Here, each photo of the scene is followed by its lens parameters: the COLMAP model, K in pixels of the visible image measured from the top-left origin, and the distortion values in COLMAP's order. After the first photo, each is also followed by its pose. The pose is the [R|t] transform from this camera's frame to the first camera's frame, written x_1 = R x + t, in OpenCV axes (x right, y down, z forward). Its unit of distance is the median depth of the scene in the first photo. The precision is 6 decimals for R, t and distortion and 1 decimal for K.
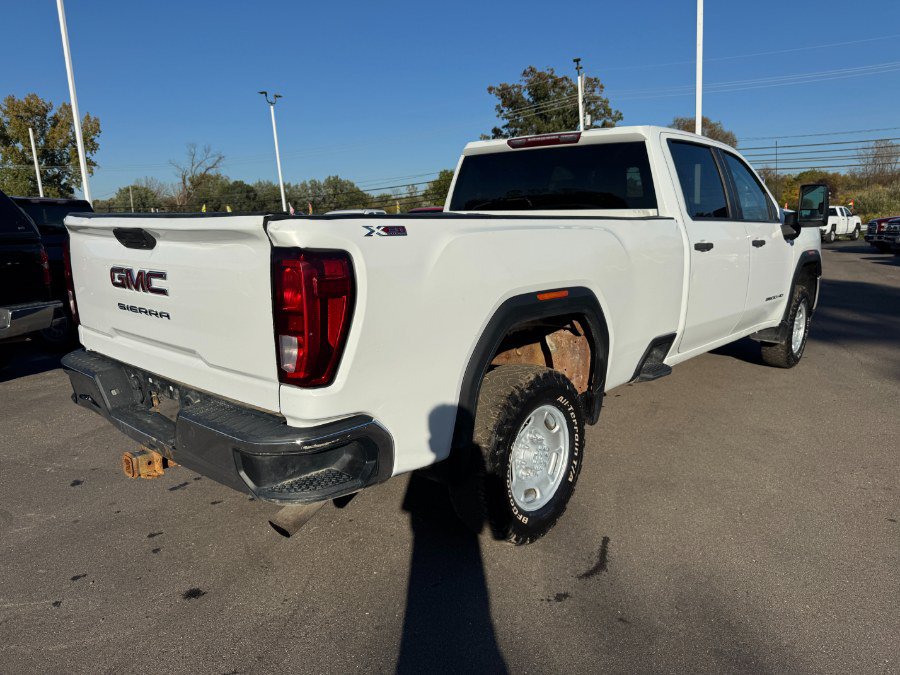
lens RADIAL K [[644.5, 0, 453.6], [0, 644.5, 334.2], [0, 0, 1]] dist [0.012194, -0.008678]
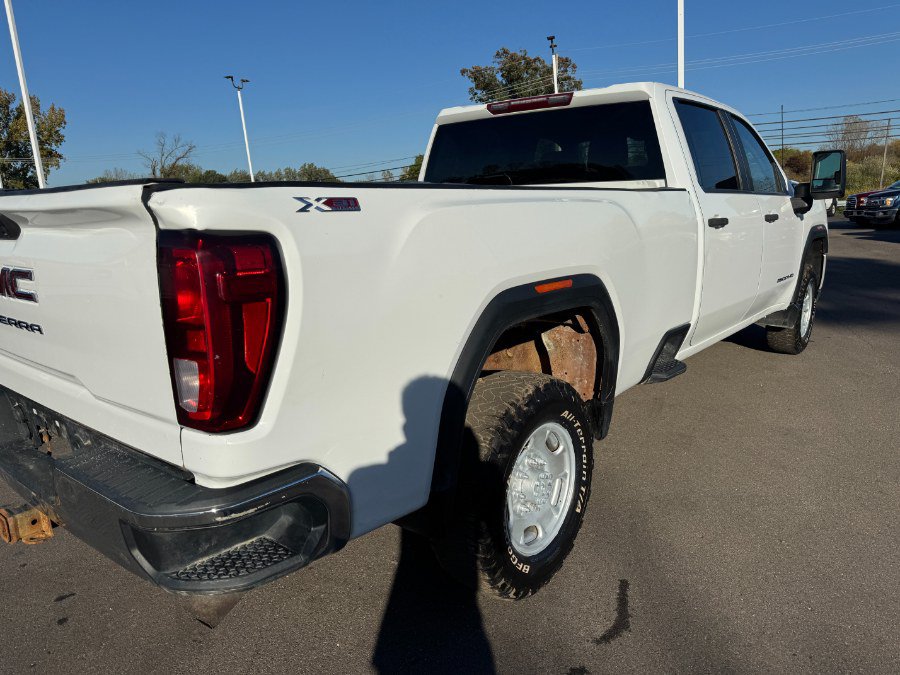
lens RADIAL K [[640.3, 0, 450.0], [0, 640.3, 337.5], [0, 0, 1]] dist [0.003206, -0.001657]
pose [[0.999287, -0.027825, 0.025506, 0.003977], [0.027100, 0.999231, 0.028347, -0.019657], [-0.026275, -0.027636, 0.999273, 0.188226]]
